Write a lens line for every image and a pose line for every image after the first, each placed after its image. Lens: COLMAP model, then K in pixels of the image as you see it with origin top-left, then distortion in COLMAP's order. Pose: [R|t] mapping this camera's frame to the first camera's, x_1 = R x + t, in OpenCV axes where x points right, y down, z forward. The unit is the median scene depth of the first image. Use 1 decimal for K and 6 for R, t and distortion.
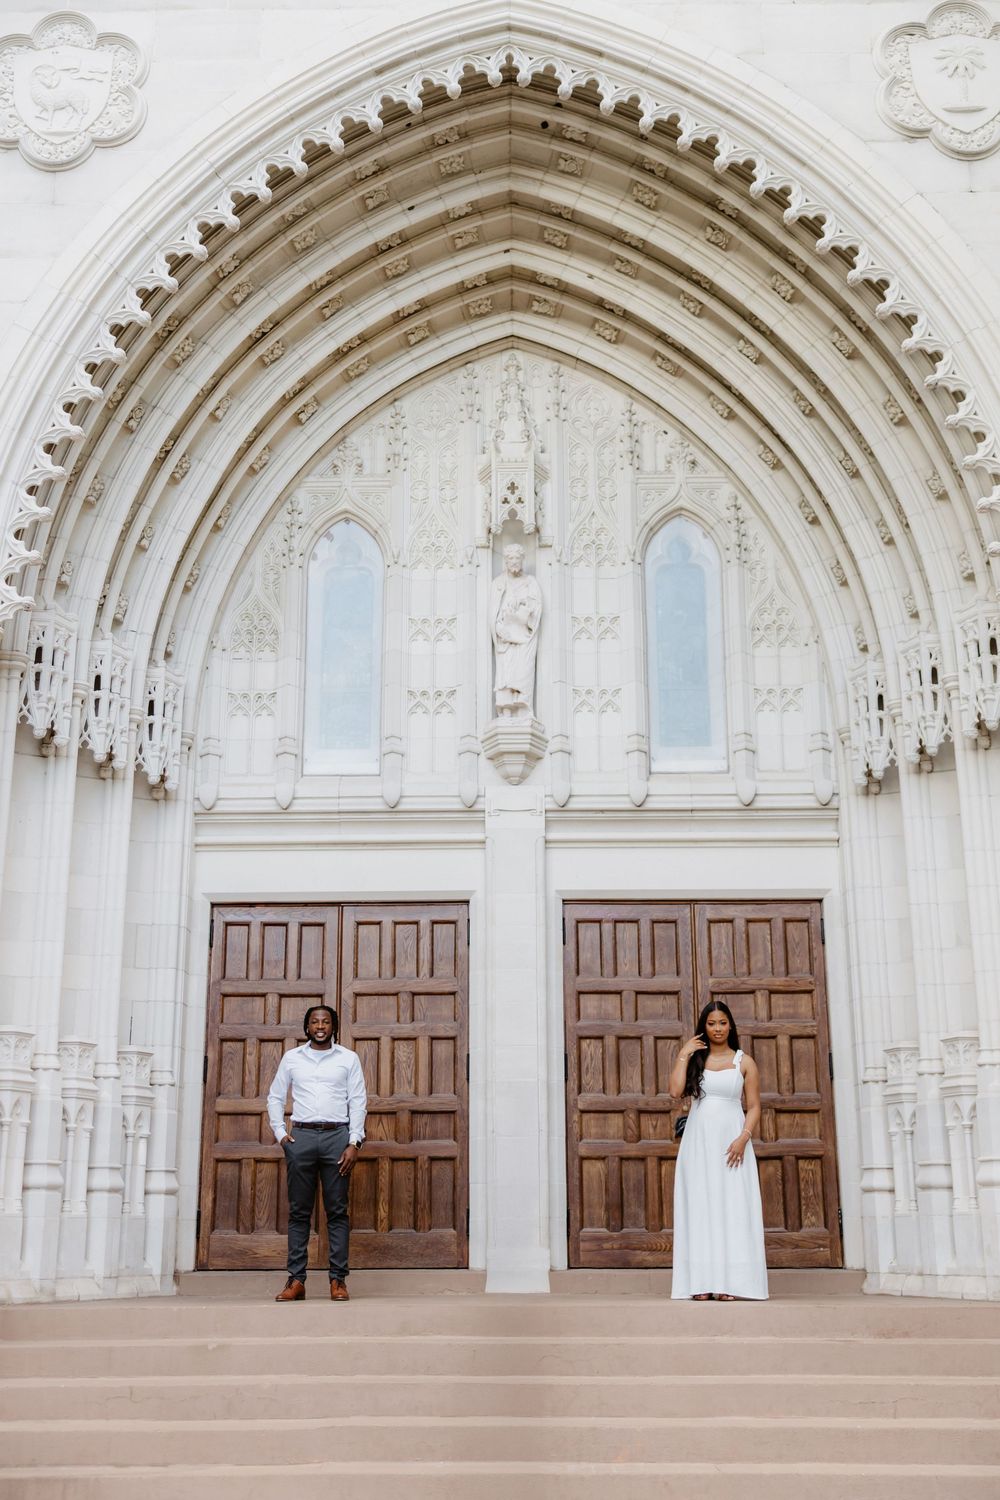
lens RADIAL K [[1719.8, 0, 498.3], [0, 1719.8, 751.3], [0, 0, 1]] dist [-0.032487, 0.000000]
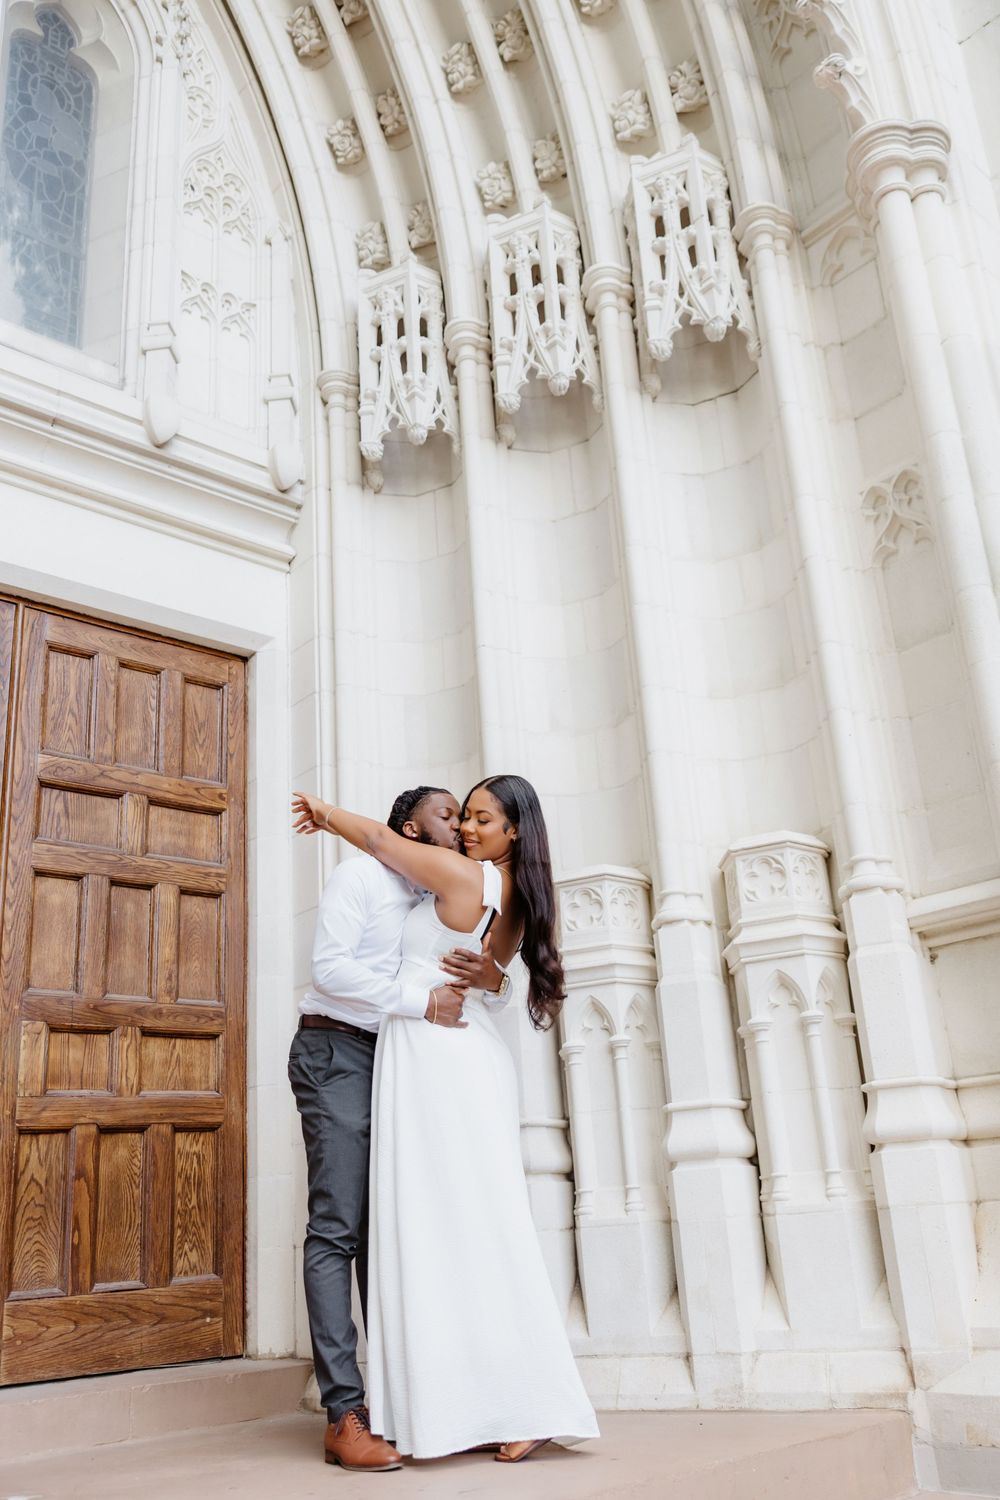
lens RADIAL K [[1320.1, 0, 495.0], [0, 1320.1, 737.5], [0, 0, 1]] dist [0.004372, 0.006728]
pose [[0.744312, 0.188261, 0.640748, -0.021679], [-0.120926, 0.981577, -0.147931, 0.168679], [-0.656793, 0.032623, 0.753365, 0.638421]]
